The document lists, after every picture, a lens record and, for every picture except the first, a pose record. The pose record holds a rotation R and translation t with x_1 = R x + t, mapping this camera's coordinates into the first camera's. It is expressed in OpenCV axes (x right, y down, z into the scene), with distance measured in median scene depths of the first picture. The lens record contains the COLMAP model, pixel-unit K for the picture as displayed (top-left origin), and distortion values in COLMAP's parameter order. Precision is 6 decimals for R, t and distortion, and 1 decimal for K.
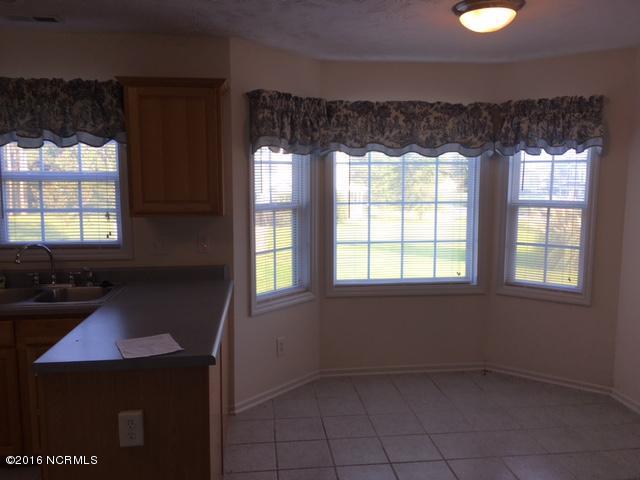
lens RADIAL K [[543.4, 0, 321.1], [0, 543.4, 239.5], [0, 0, 1]] dist [0.049469, -0.076974]
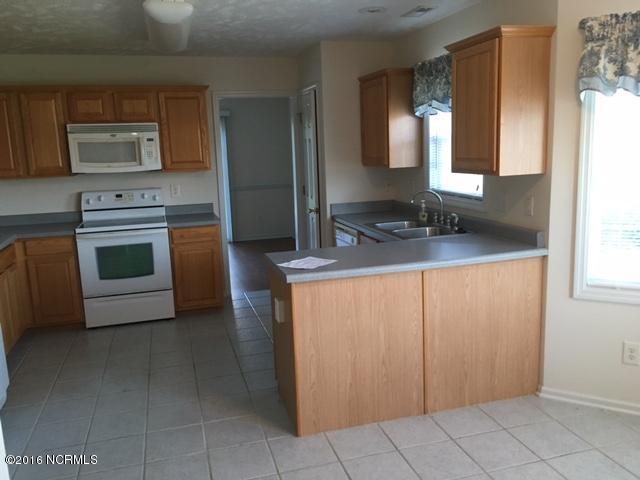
lens RADIAL K [[543.4, 0, 319.0], [0, 543.4, 241.0], [0, 0, 1]] dist [0.049469, -0.076974]
pose [[0.152361, 0.169238, -0.973727, 1.981107], [-0.070126, 0.984598, 0.160155, -0.171802], [0.985834, 0.043883, 0.161882, 1.514361]]
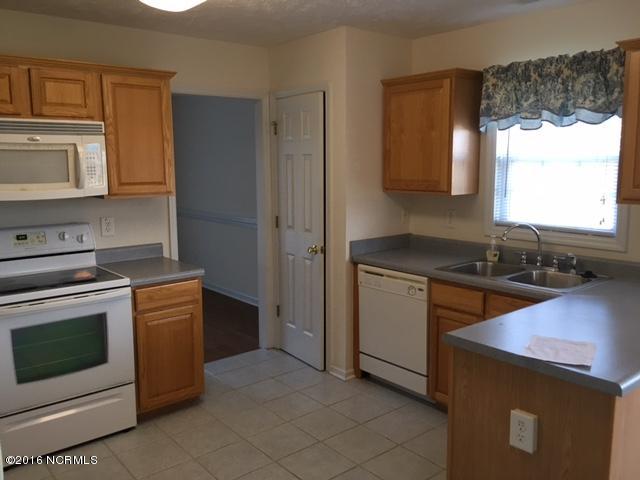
lens RADIAL K [[543.4, 0, 320.2], [0, 543.4, 241.4], [0, 0, 1]] dist [0.049469, -0.076974]
pose [[0.534608, 0.119914, -0.836549, 0.372032], [-0.084671, 0.992501, 0.088158, -0.048298], [0.840848, 0.023702, 0.540753, 0.354072]]
